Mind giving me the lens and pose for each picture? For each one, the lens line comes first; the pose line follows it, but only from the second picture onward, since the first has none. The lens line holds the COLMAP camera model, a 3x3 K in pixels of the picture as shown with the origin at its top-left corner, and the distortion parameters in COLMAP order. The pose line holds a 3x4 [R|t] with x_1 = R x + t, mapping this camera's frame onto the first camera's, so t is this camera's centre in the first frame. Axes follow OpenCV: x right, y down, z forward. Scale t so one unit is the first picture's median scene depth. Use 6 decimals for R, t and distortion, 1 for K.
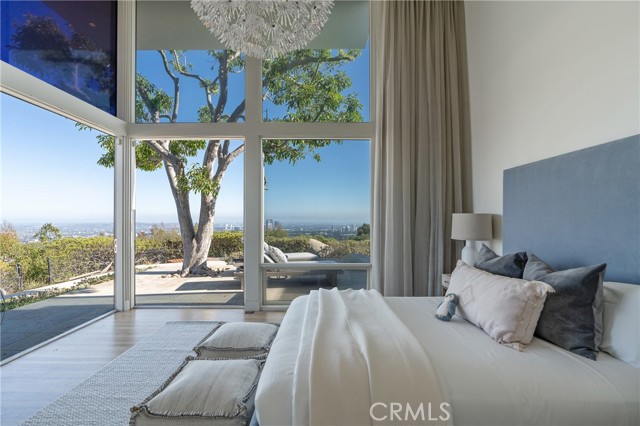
lens RADIAL K [[282.5, 0, 318.9], [0, 282.5, 217.6], [0, 0, 1]] dist [-0.003177, 0.000621]
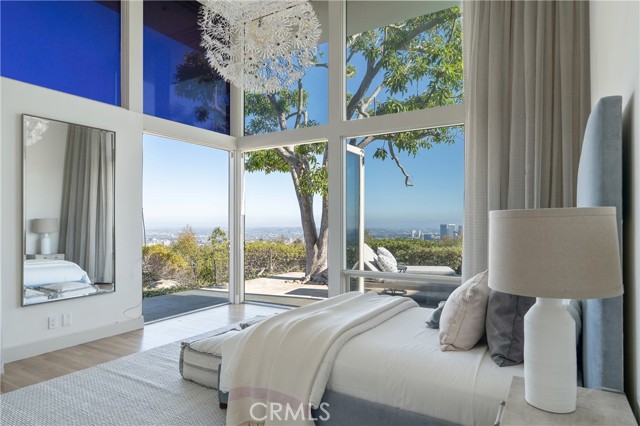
lens RADIAL K [[392.6, 0, 320.2], [0, 392.6, 220.5], [0, 0, 1]] dist [-0.002073, -0.000417]
pose [[0.857050, -0.004020, -0.515217, 0.244543], [0.003047, 0.999992, -0.002732, 0.000461], [0.515224, 0.000772, 0.857055, -0.103862]]
